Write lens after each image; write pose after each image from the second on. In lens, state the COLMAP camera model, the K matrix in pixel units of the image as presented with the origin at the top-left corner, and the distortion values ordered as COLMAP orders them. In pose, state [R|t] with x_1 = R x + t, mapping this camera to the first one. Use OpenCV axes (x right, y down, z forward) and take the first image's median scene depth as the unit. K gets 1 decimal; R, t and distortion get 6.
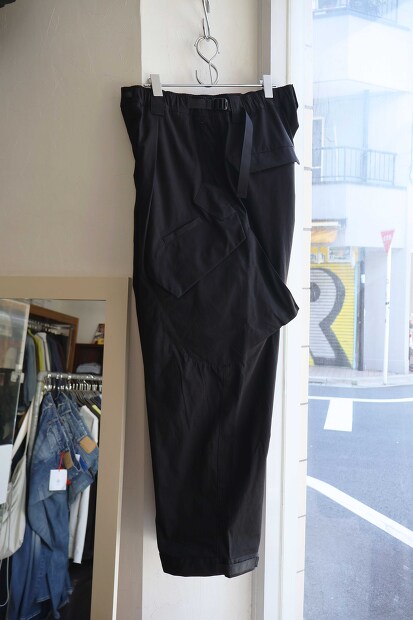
lens RADIAL K [[501.8, 0, 206.5], [0, 501.8, 310.0], [0, 0, 1]] dist [-0.003096, 0.002722]
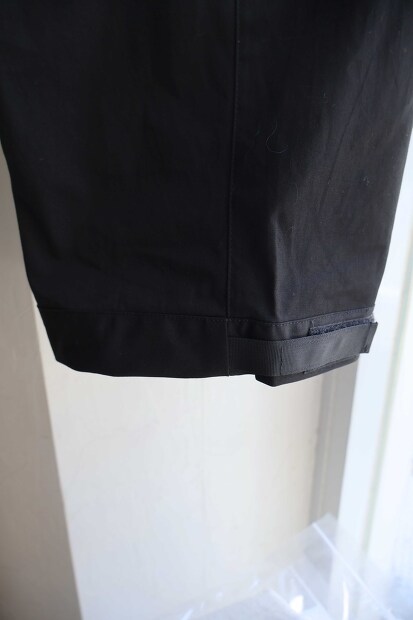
lens RADIAL K [[501.8, 0, 206.5], [0, 501.8, 310.0], [0, 0, 1]] dist [-0.003096, 0.002722]
pose [[0.995624, 0.018155, -0.091665, 0.033870], [0.016700, 0.930583, 0.365699, 0.390947], [0.091941, -0.365630, 0.926208, 0.749021]]
